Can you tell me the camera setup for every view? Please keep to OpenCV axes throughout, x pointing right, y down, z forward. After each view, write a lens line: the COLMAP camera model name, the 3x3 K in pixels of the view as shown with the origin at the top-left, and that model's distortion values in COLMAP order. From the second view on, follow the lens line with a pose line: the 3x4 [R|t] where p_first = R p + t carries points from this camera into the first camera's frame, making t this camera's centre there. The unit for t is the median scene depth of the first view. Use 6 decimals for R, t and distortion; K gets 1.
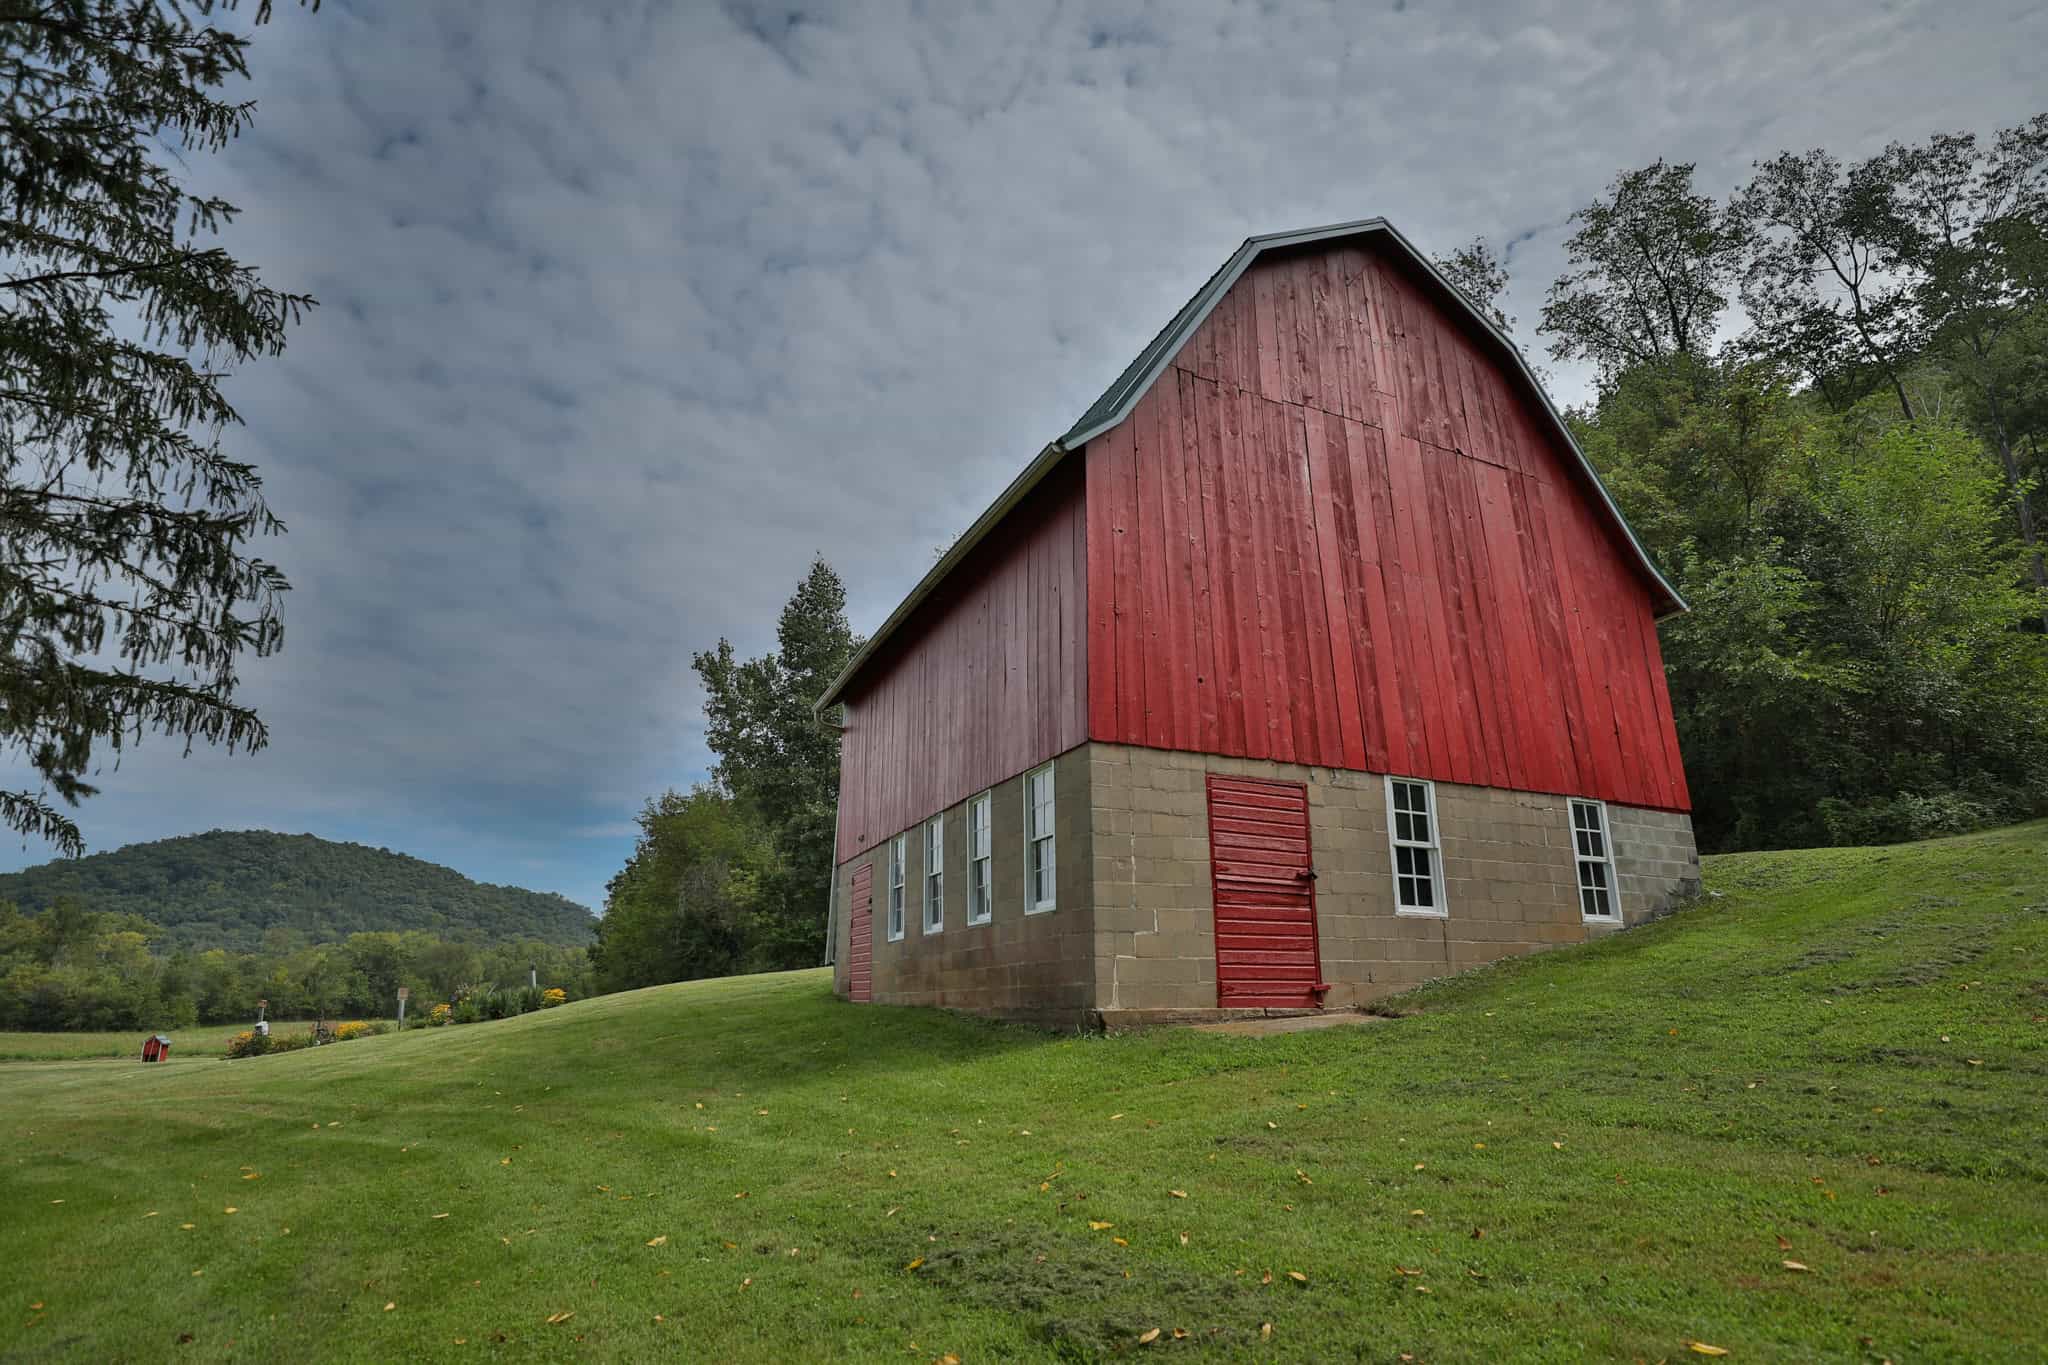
lens RADIAL K [[1016.7, 0, 1008.9], [0, 1016.7, 692.0], [0, 0, 1]] dist [-0.021531, 0.005017]
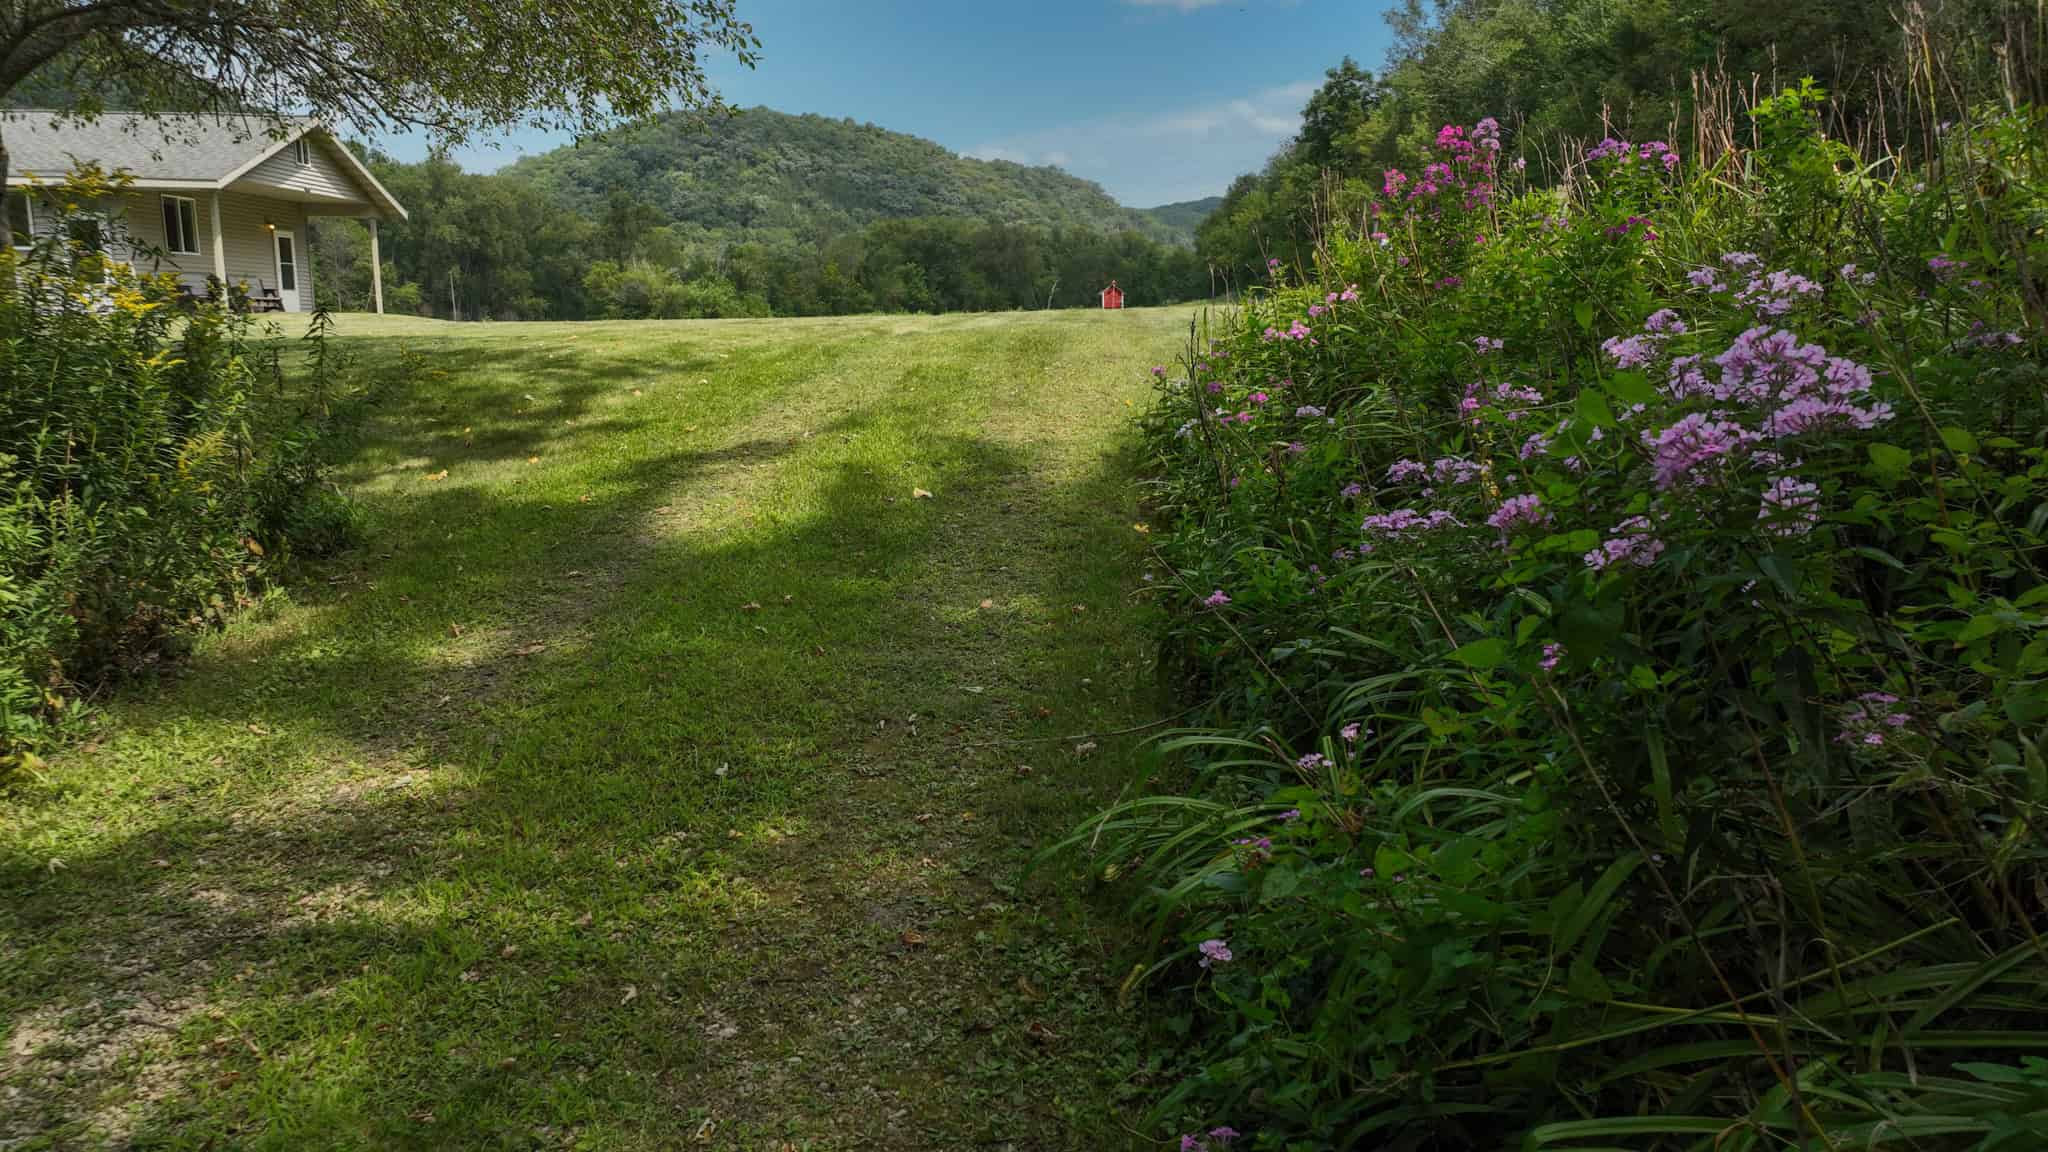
lens RADIAL K [[1441.0, 0, 1025.0], [0, 1441.0, 575.7], [0, 0, 1]] dist [0.000396, 0.018503]
pose [[0.911246, 0.065840, -0.406567, -0.071825], [0.129775, 0.890957, 0.435149, 0.010084], [0.390883, -0.449290, 0.803336, 0.004430]]
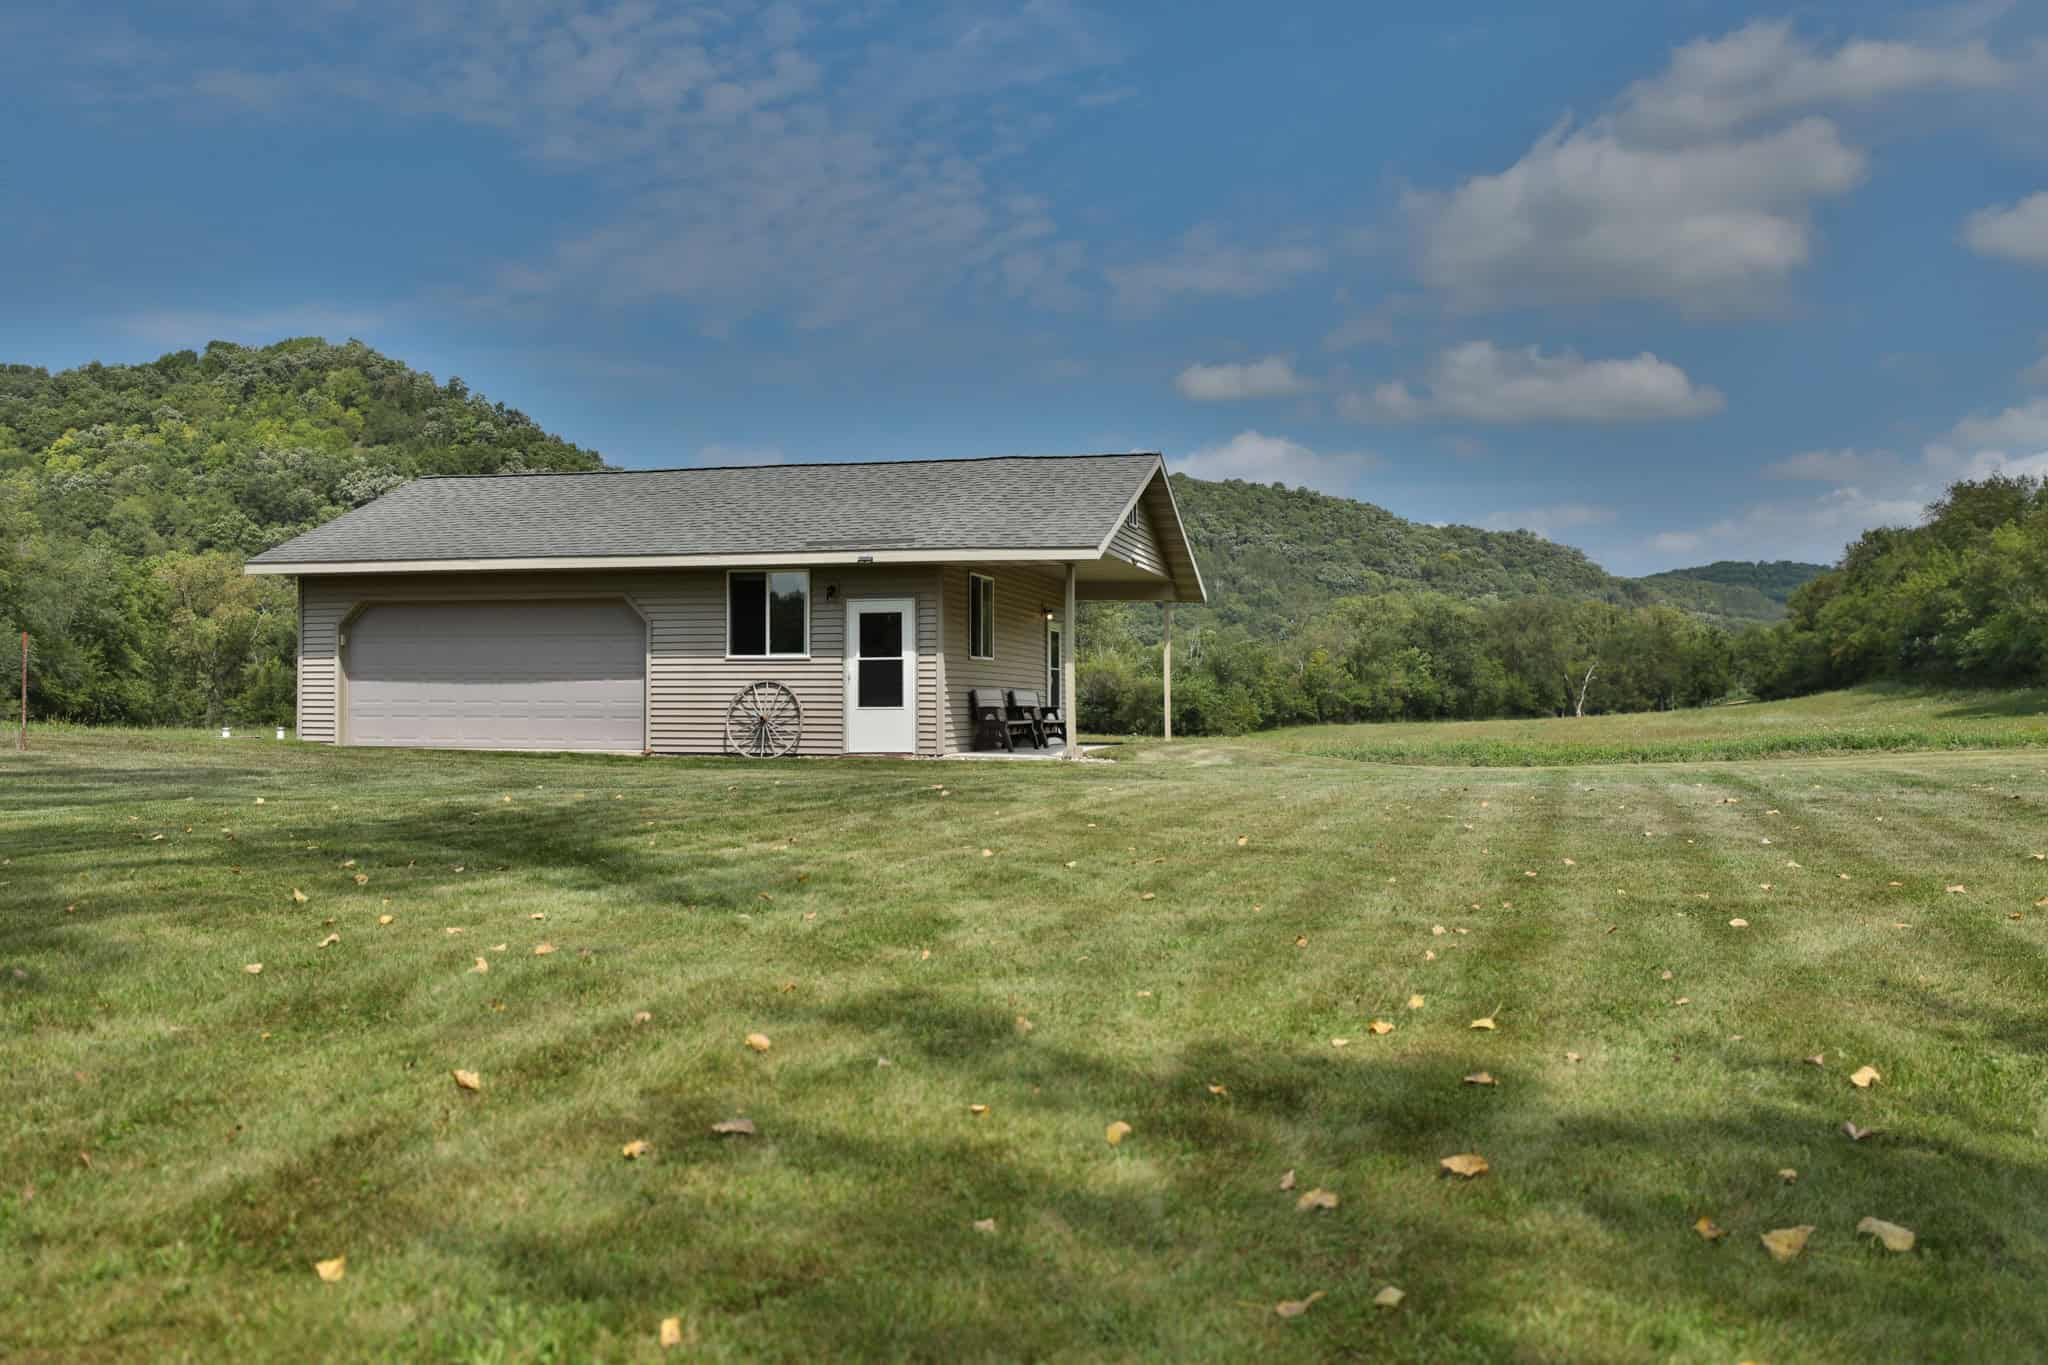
lens RADIAL K [[1721.9, 0, 1033.8], [0, 1721.9, 689.1], [0, 0, 1]] dist [0.010229, 0.027900]
pose [[0.782101, -0.017081, -0.622917, -0.129885], [0.195330, 0.955966, 0.219033, 0.010574], [0.591746, -0.292981, 0.750998, 0.015479]]
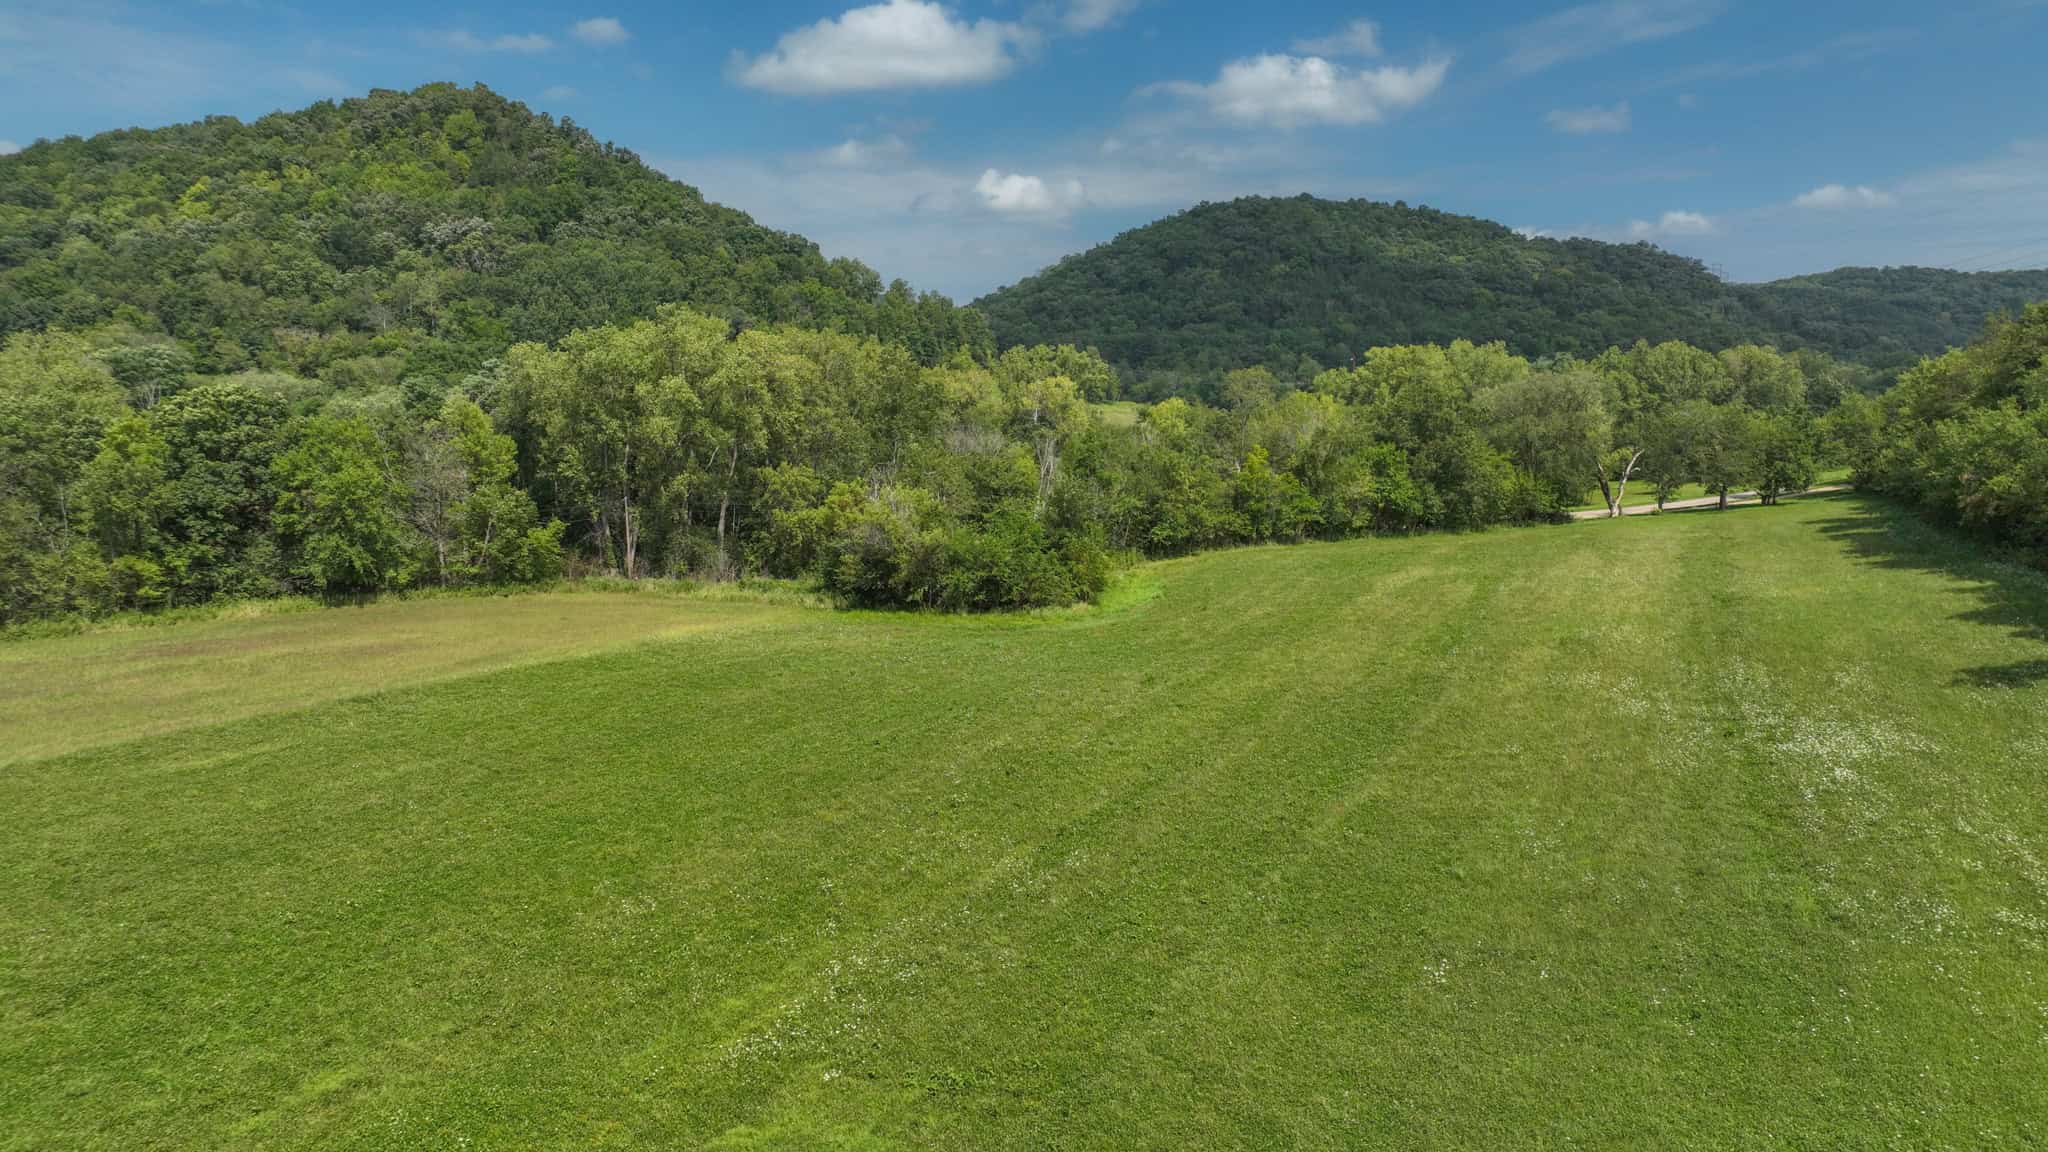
lens RADIAL K [[1441.0, 0, 1027.8], [0, 1441.0, 575.2], [0, 0, 1]] dist [0.000396, 0.018503]
pose [[0.695220, 0.079200, -0.714420, -0.215754], [0.222959, 0.921127, 0.319082, 0.056171], [0.683344, -0.381119, 0.622728, 0.347626]]
